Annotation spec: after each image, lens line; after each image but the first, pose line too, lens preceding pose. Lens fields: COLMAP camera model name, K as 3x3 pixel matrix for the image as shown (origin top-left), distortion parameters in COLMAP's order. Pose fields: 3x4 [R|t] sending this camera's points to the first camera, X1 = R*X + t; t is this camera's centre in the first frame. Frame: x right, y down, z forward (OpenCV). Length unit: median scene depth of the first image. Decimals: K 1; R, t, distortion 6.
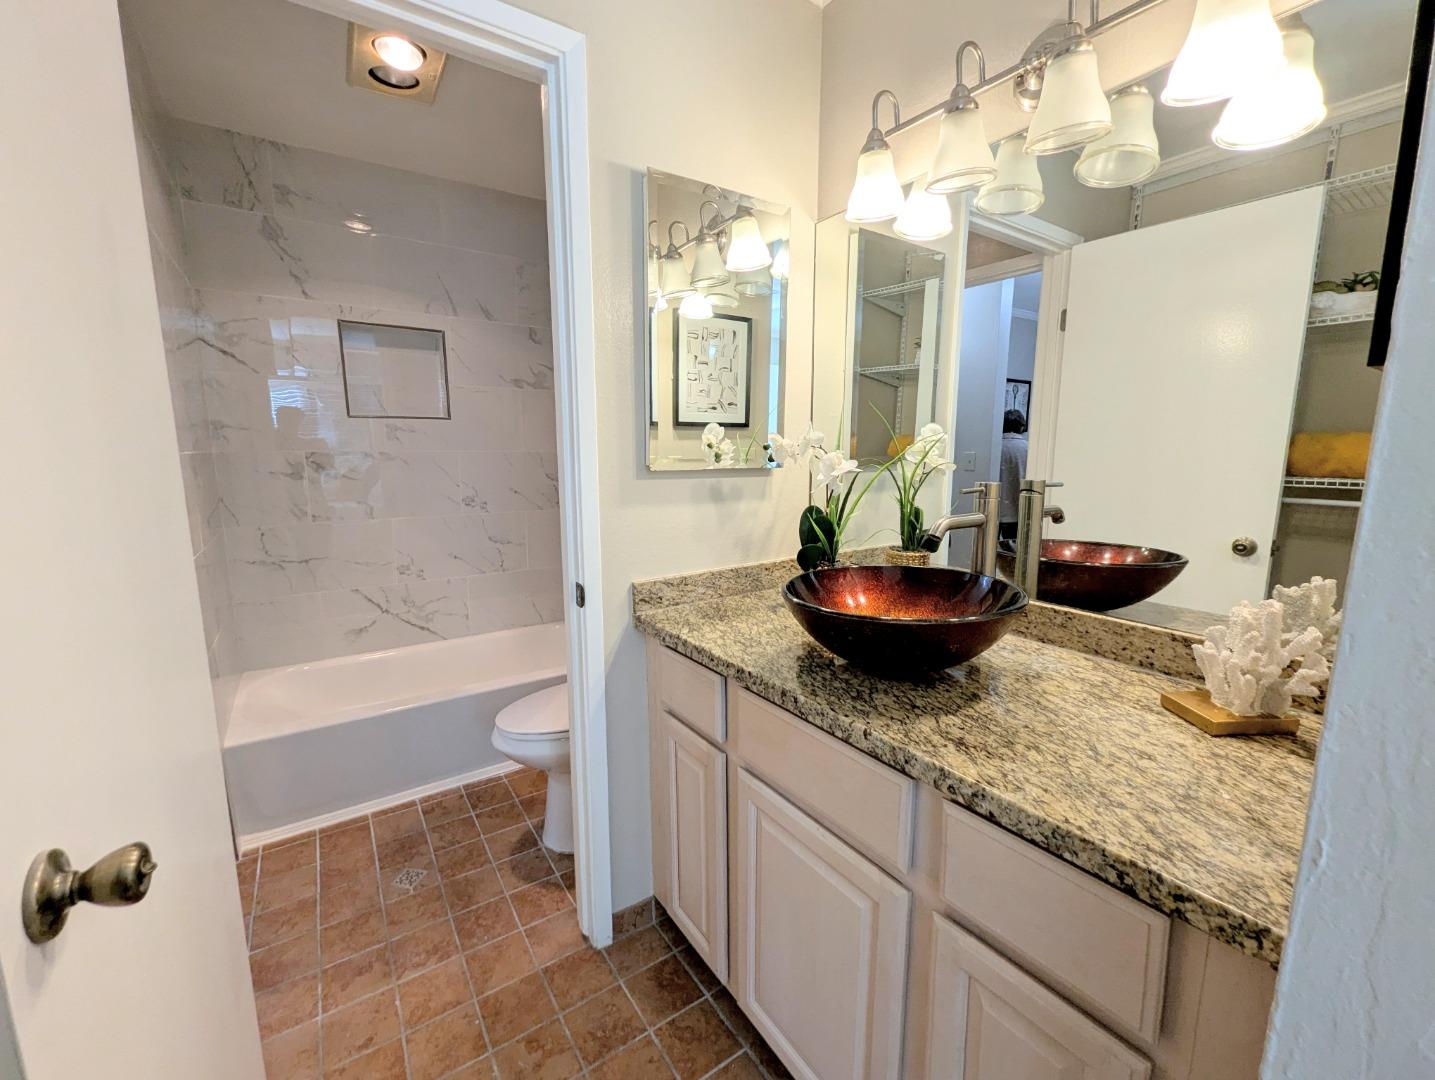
lens RADIAL K [[593.2, 0, 713.5], [0, 593.2, 543.5], [0, 0, 1]] dist [0.003135, -0.003749]
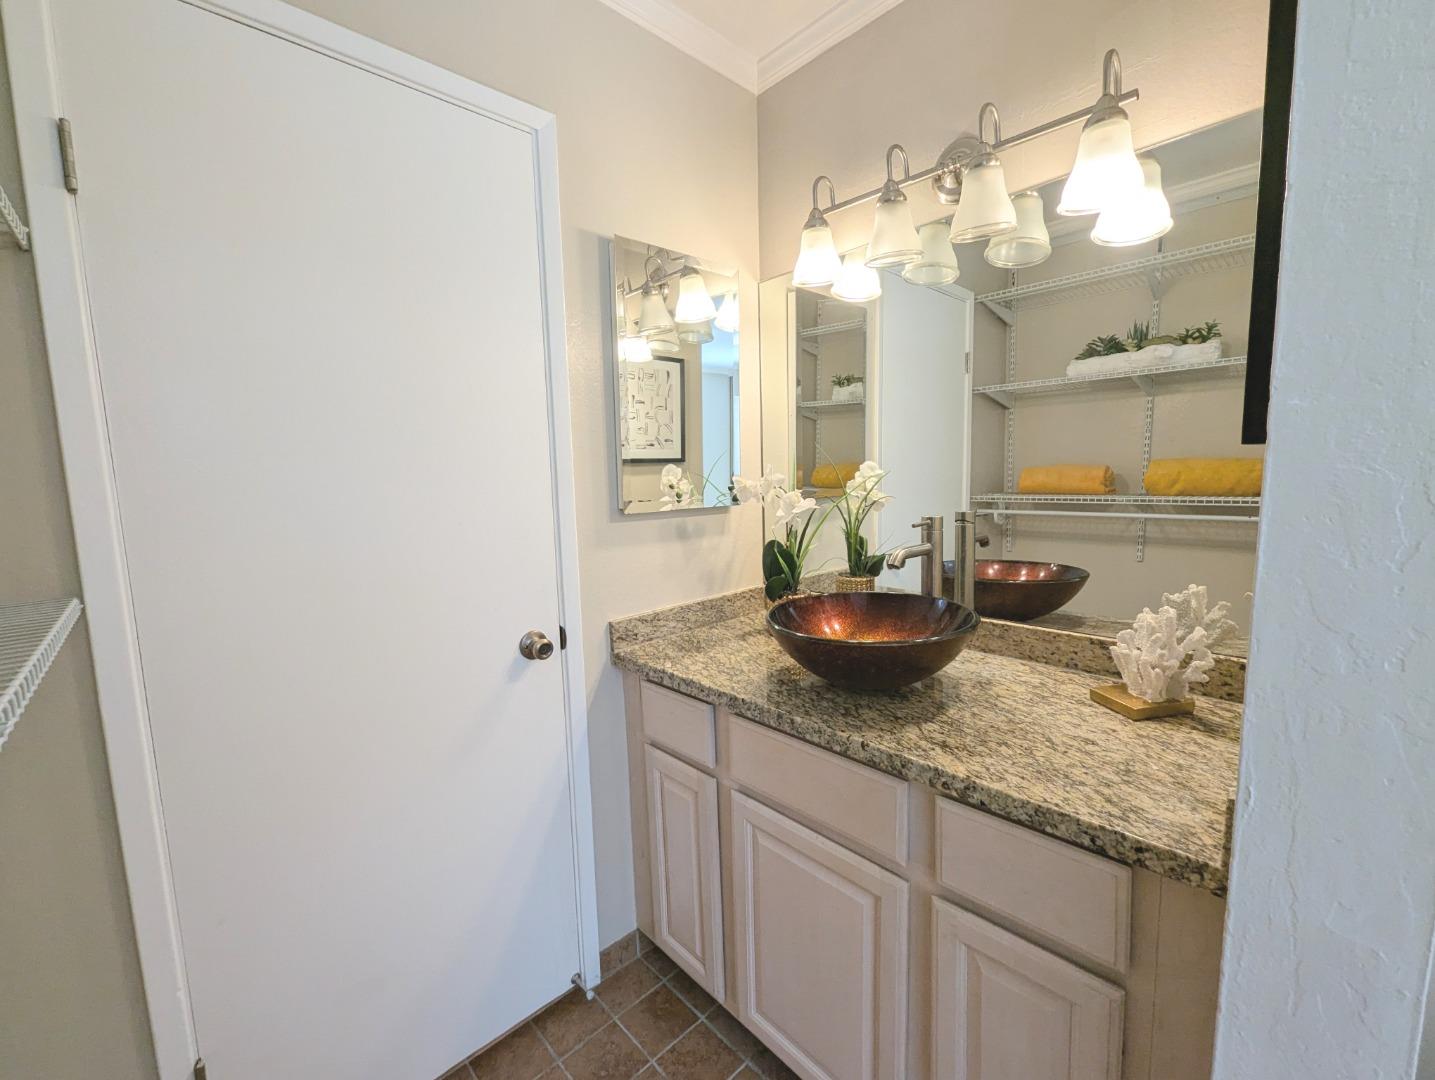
lens RADIAL K [[593.2, 0, 713.5], [0, 593.2, 543.5], [0, 0, 1]] dist [0.003135, -0.003749]
pose [[0.987713, -0.043144, 0.150208, -0.139159], [0.049441, 0.998037, -0.038445, -0.028026], [-0.148254, 0.045399, 0.987907, -0.076470]]
